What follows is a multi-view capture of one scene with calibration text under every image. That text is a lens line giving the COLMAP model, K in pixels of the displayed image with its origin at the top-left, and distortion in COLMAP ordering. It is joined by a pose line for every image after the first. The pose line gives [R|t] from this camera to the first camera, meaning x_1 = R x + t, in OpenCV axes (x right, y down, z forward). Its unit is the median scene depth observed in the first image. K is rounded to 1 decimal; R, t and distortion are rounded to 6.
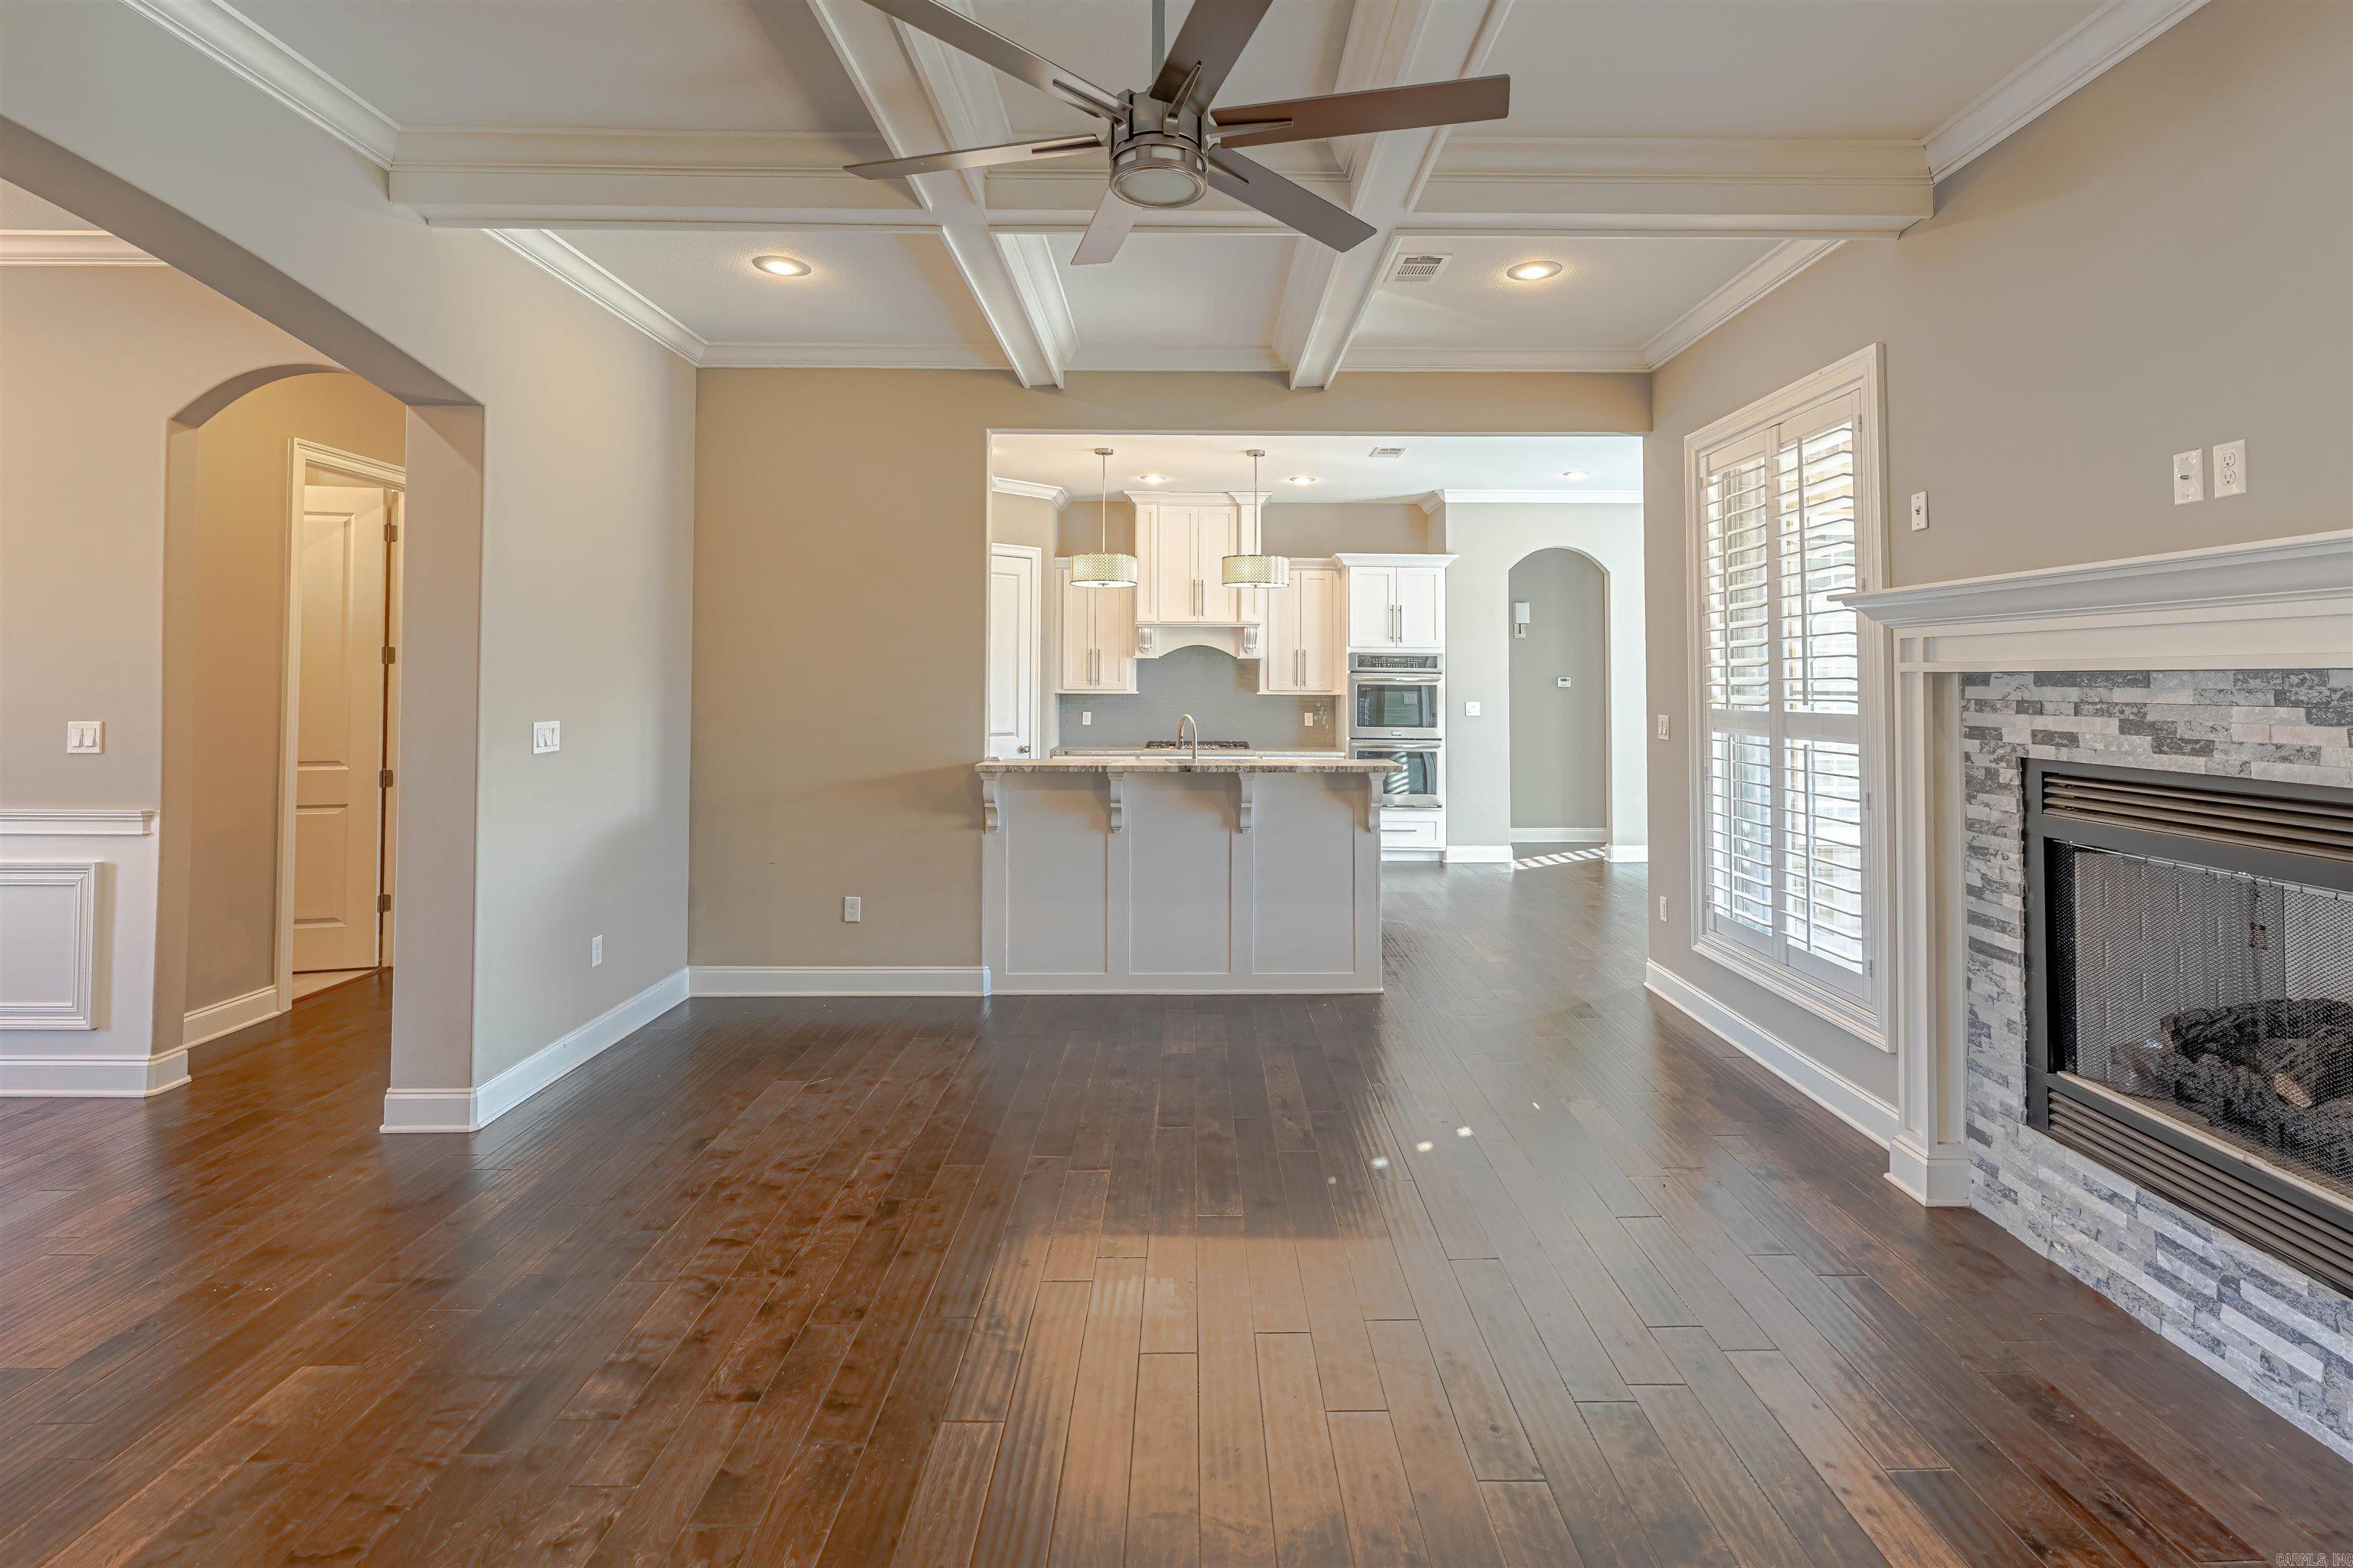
lens RADIAL K [[1109.2, 0, 1204.7], [0, 1109.2, 652.3], [0, 0, 1]] dist [-0.000695, 0.000277]
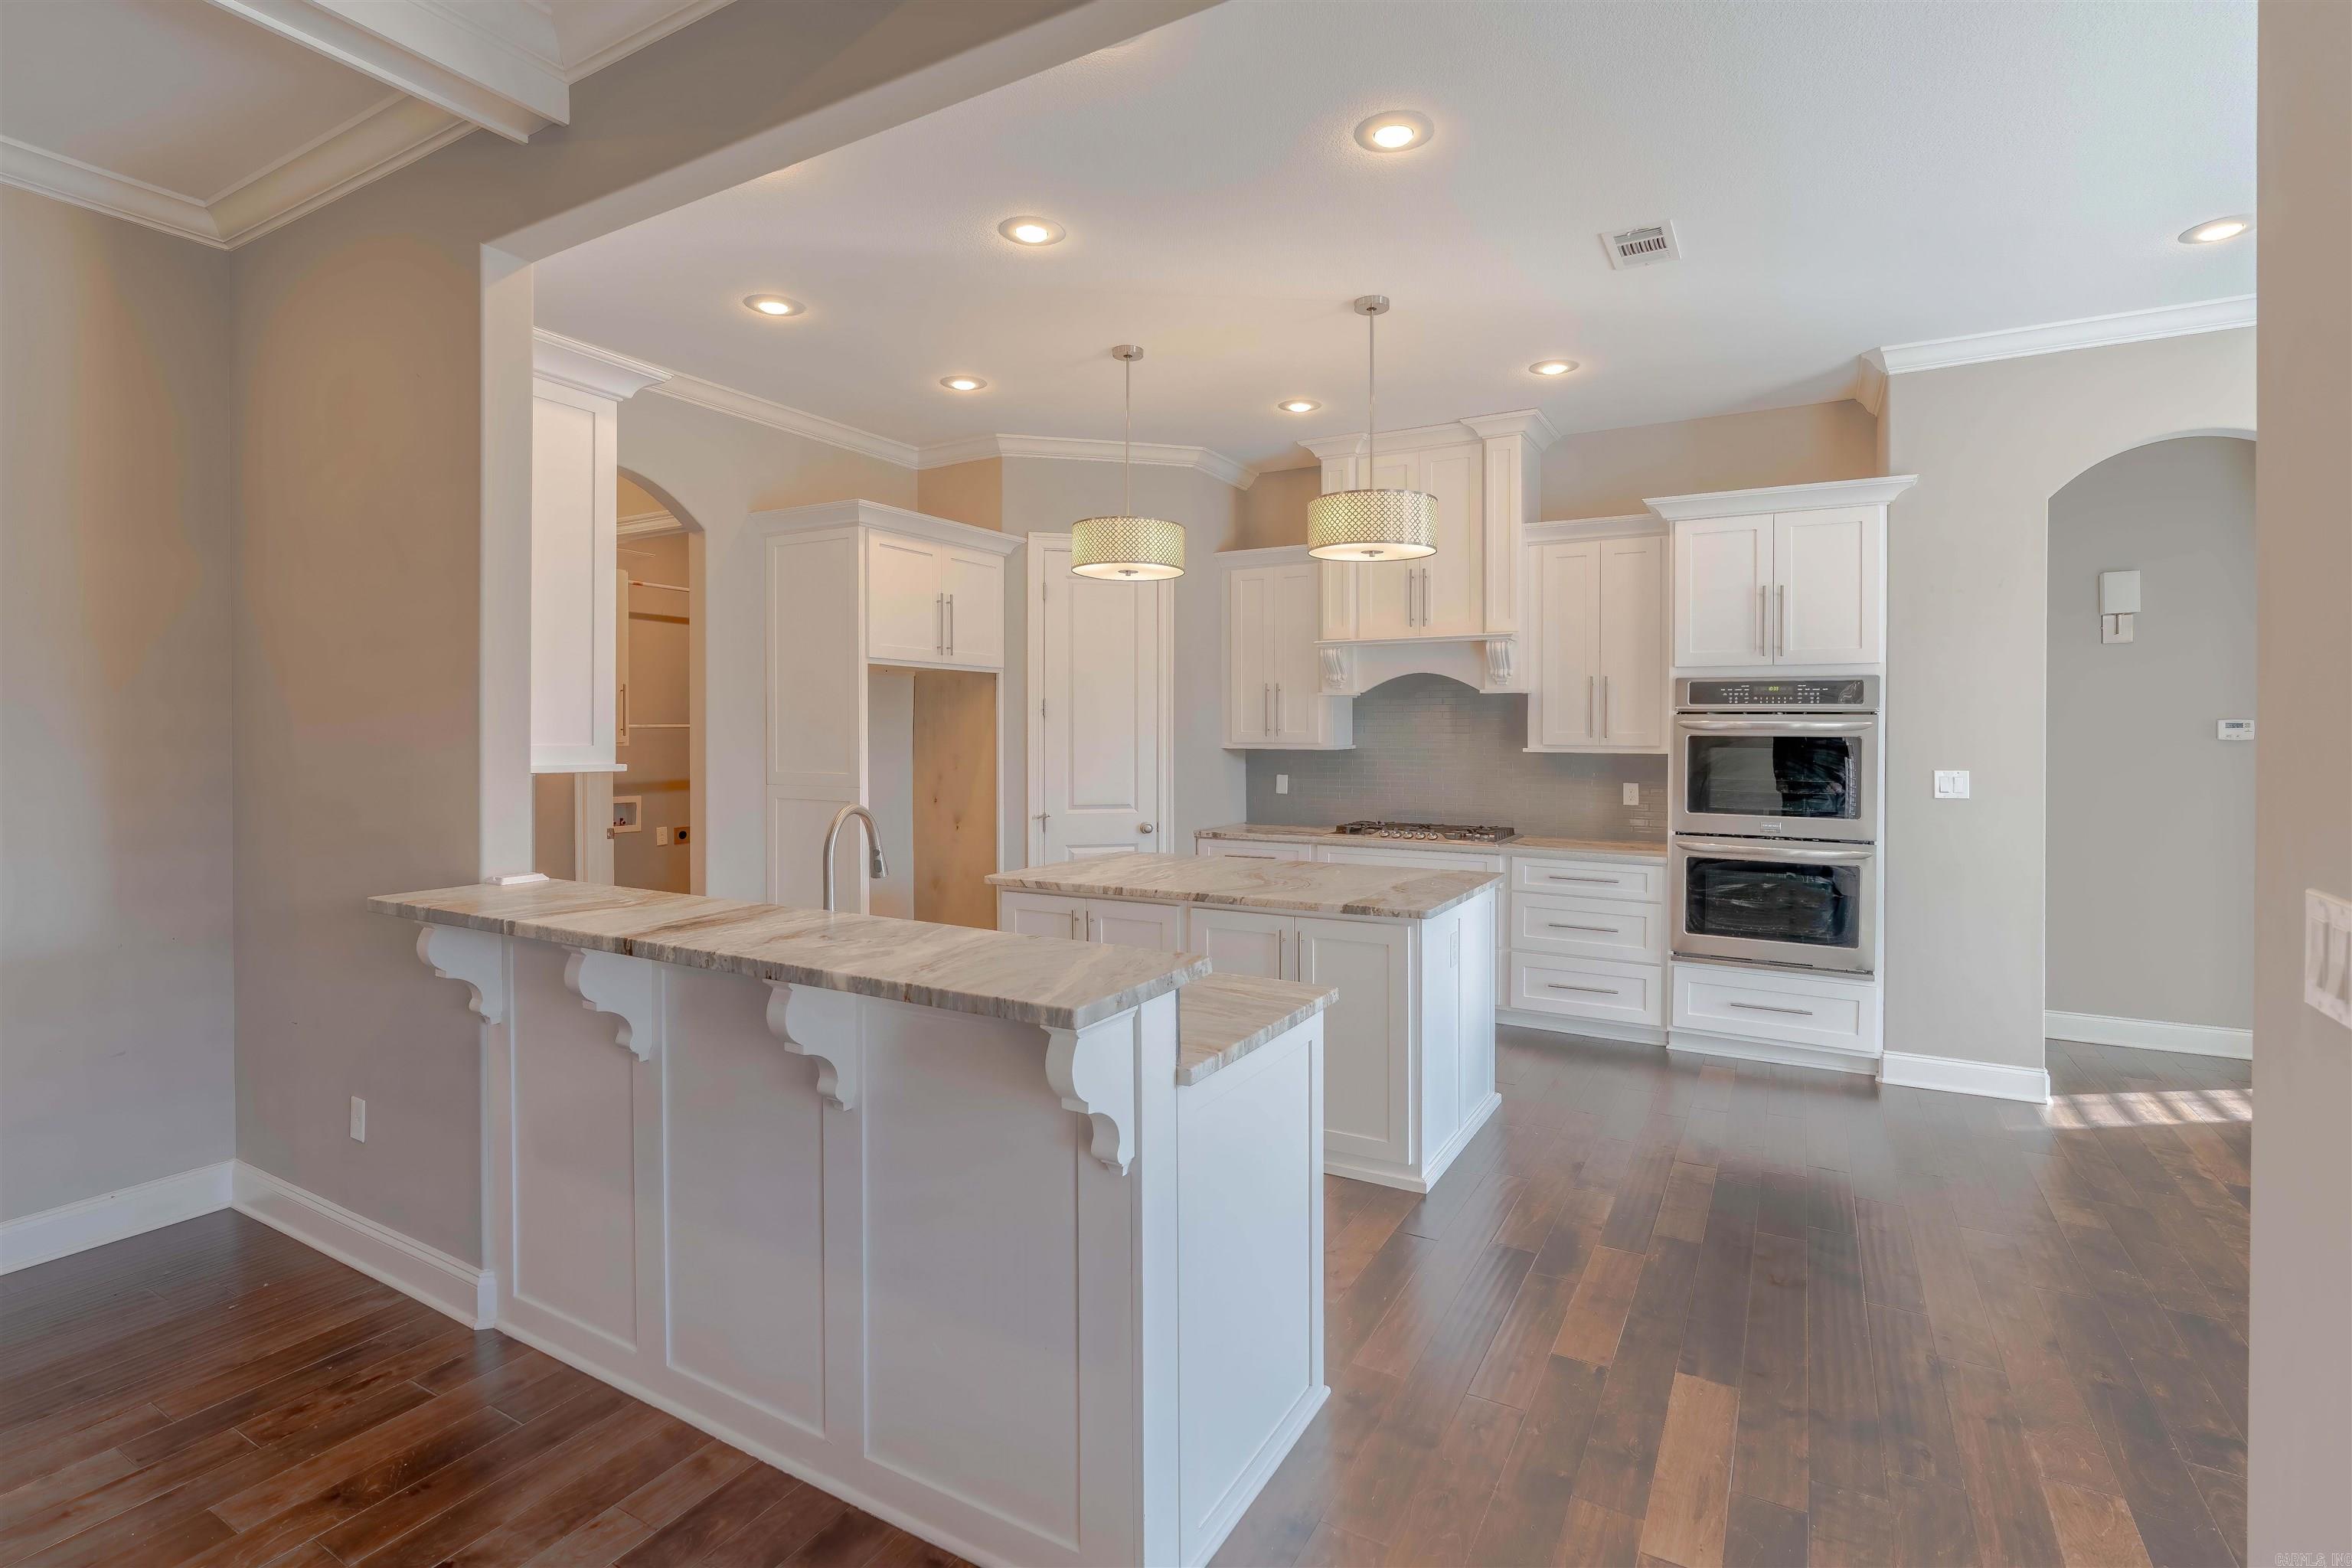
lens RADIAL K [[1086.2, 0, 1171.3], [0, 1086.2, 739.1], [0, 0, 1]] dist [-0.000604, 0.000015]
pose [[0.855556, 0.001126, -0.517708, 0.195788], [0.016152, 0.999453, 0.028866, 0.011261], [0.517458, -0.033058, 0.855070, 0.406271]]
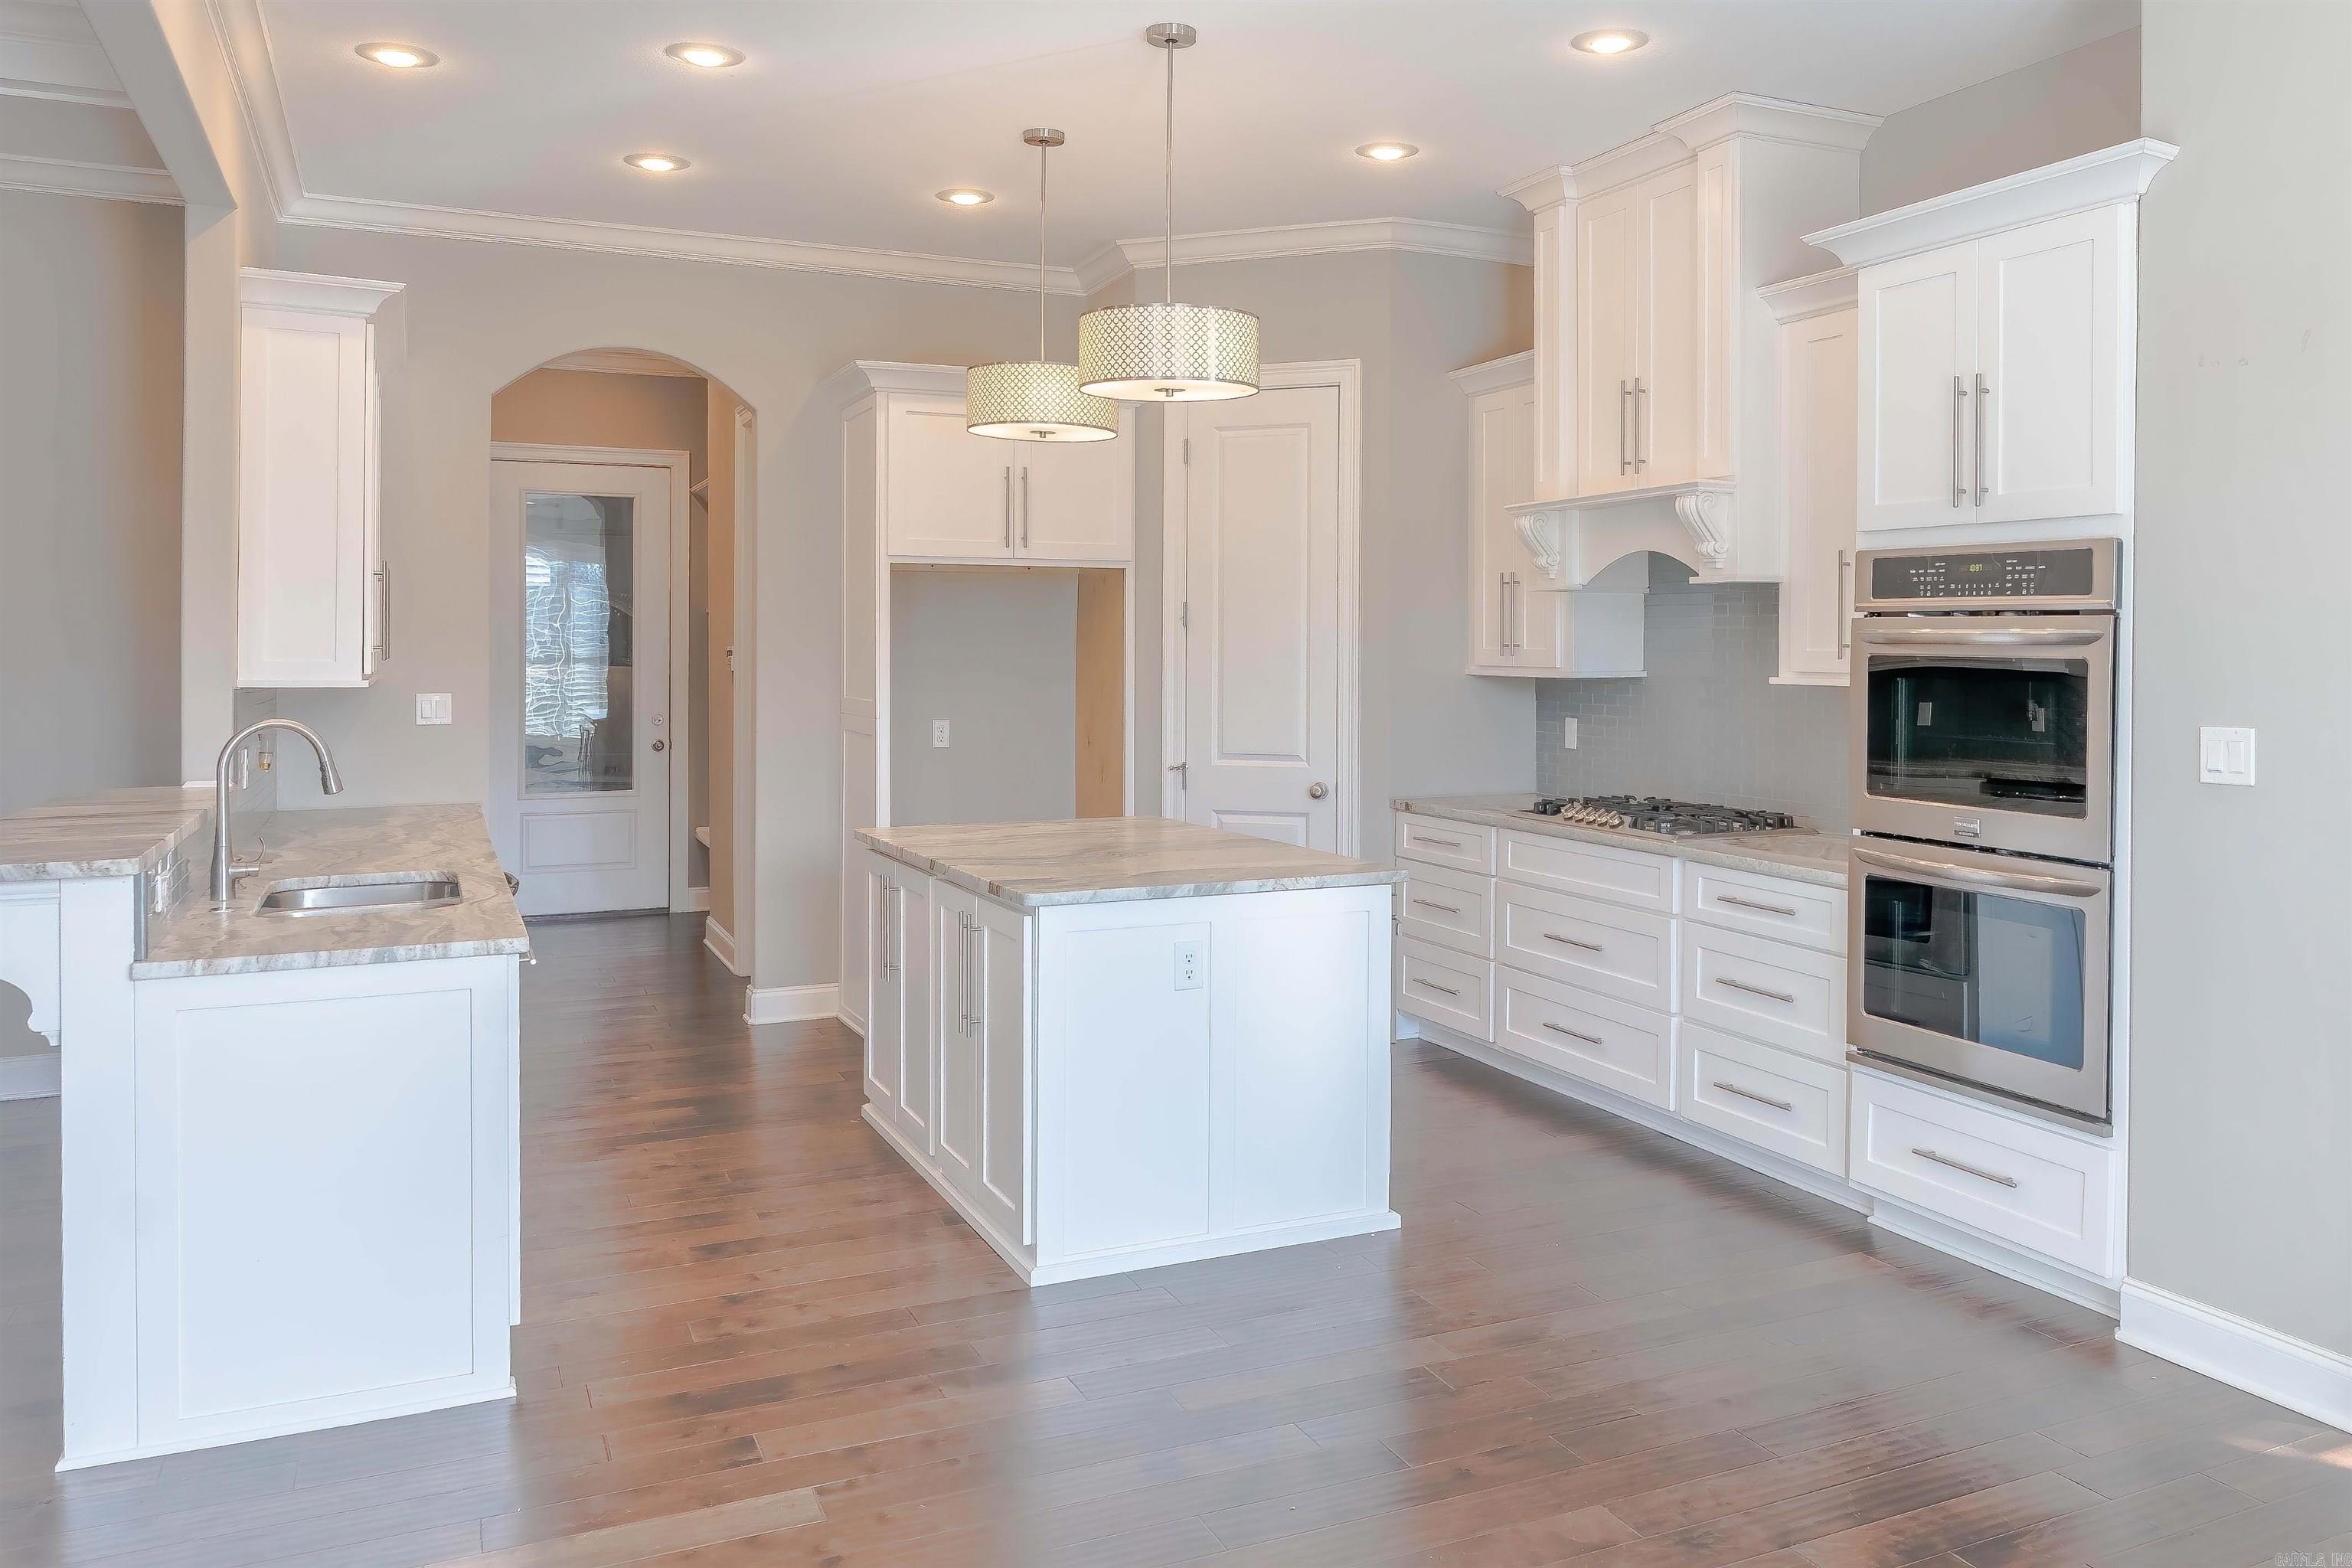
lens RADIAL K [[1838.0, 0, 1342.7], [0, 1838.0, 673.8], [0, 0, 1]] dist [0.000940, 0.000994]
pose [[0.403821, 0.010245, -0.914781, 0.535715], [0.025475, 0.999424, 0.022439, 0.019109], [0.914483, -0.032365, 0.403327, 0.663323]]
